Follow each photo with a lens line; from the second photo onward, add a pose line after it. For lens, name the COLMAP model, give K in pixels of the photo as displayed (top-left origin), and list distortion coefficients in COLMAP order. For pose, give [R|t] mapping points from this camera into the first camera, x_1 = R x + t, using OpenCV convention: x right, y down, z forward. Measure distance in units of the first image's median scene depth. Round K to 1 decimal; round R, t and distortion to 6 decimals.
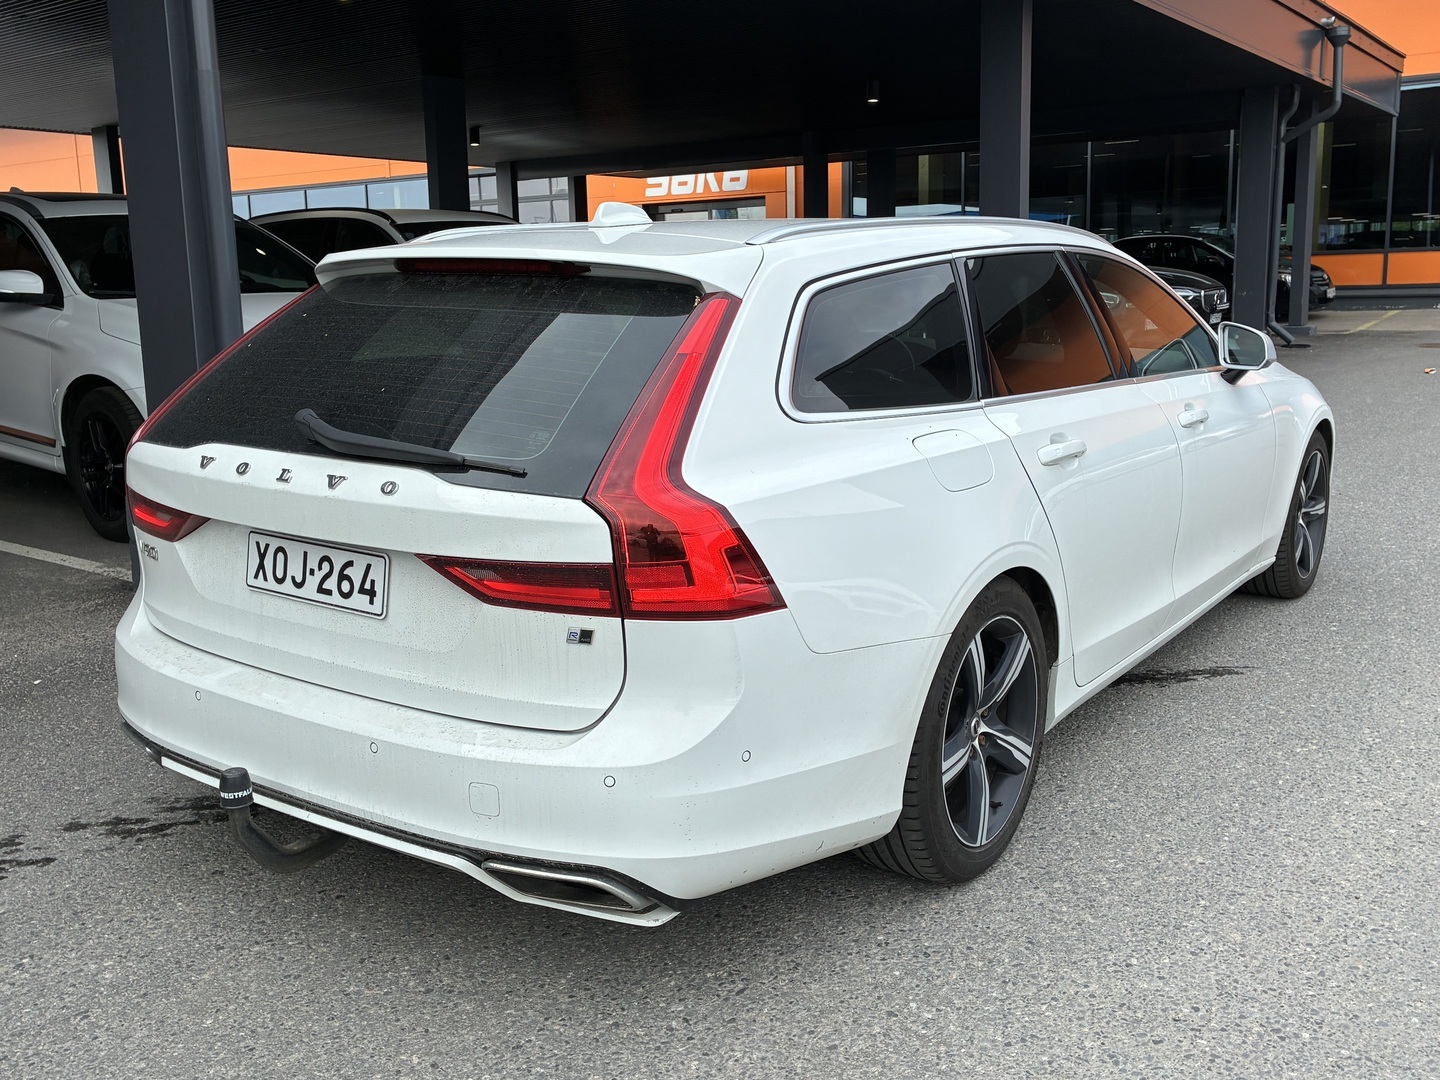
lens RADIAL K [[1334.2, 0, 720.0], [0, 1334.2, 540.0], [0, 0, 1]] dist [0.017474, 0.011970]
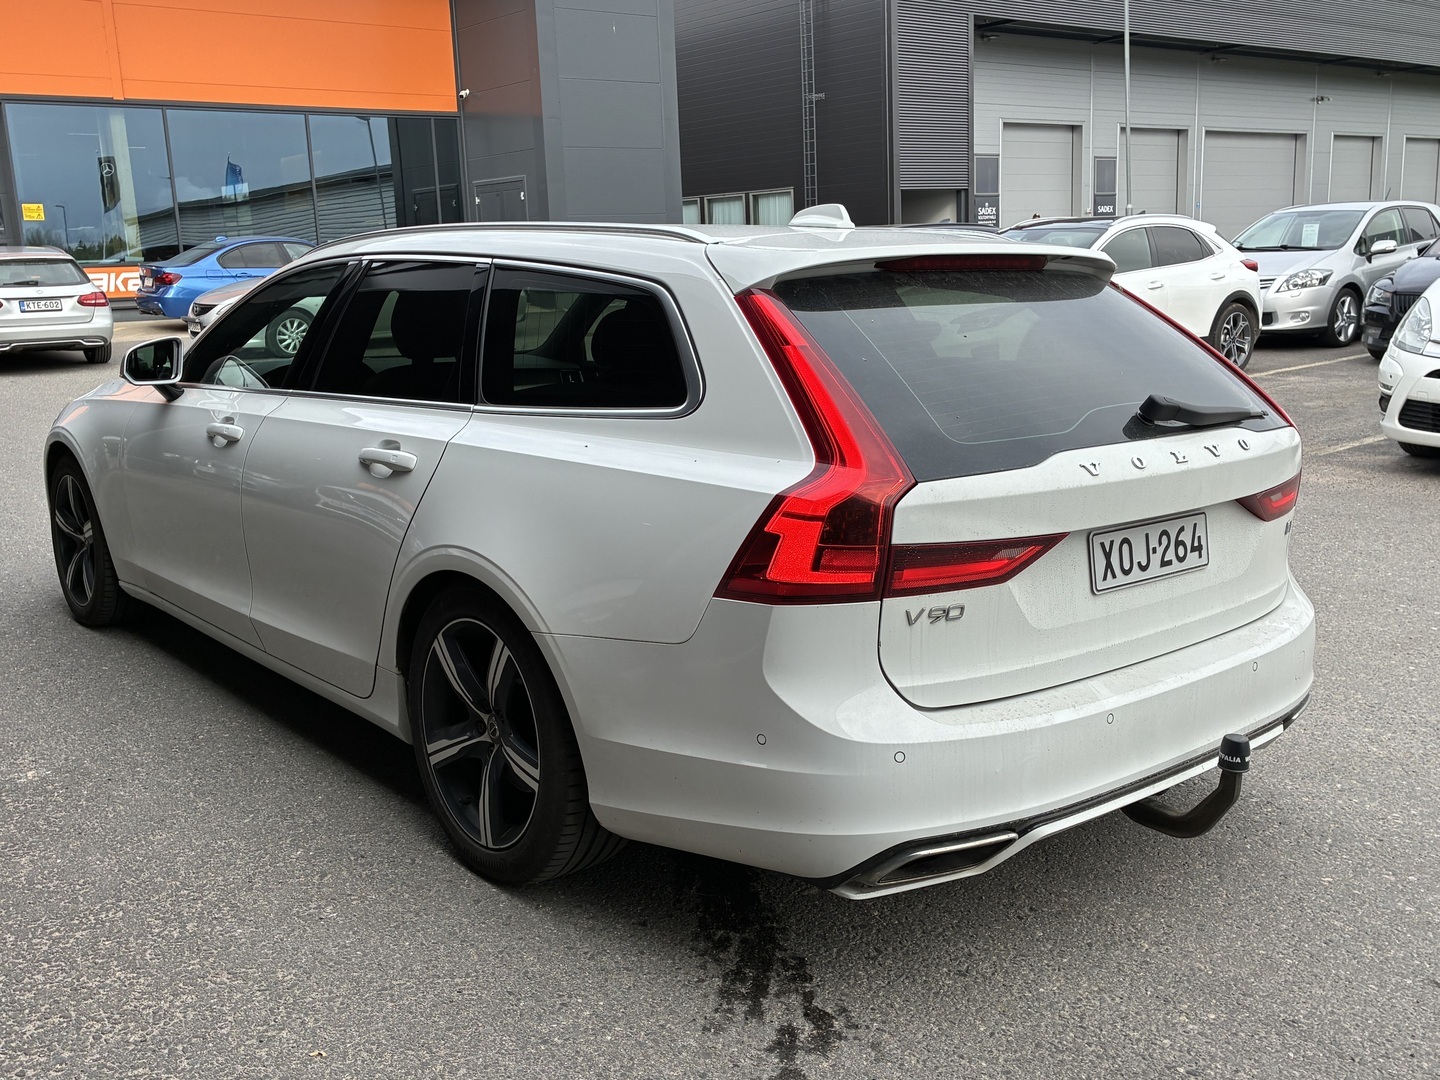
lens RADIAL K [[1334.2, 0, 720.0], [0, 1334.2, 540.0], [0, 0, 1]] dist [0.017474, 0.011970]
pose [[0.282308, -0.188349, 0.940652, -1.371267], [0.211028, 0.968712, 0.130634, -0.190603], [-0.935826, 0.161624, 0.313222, 0.980199]]
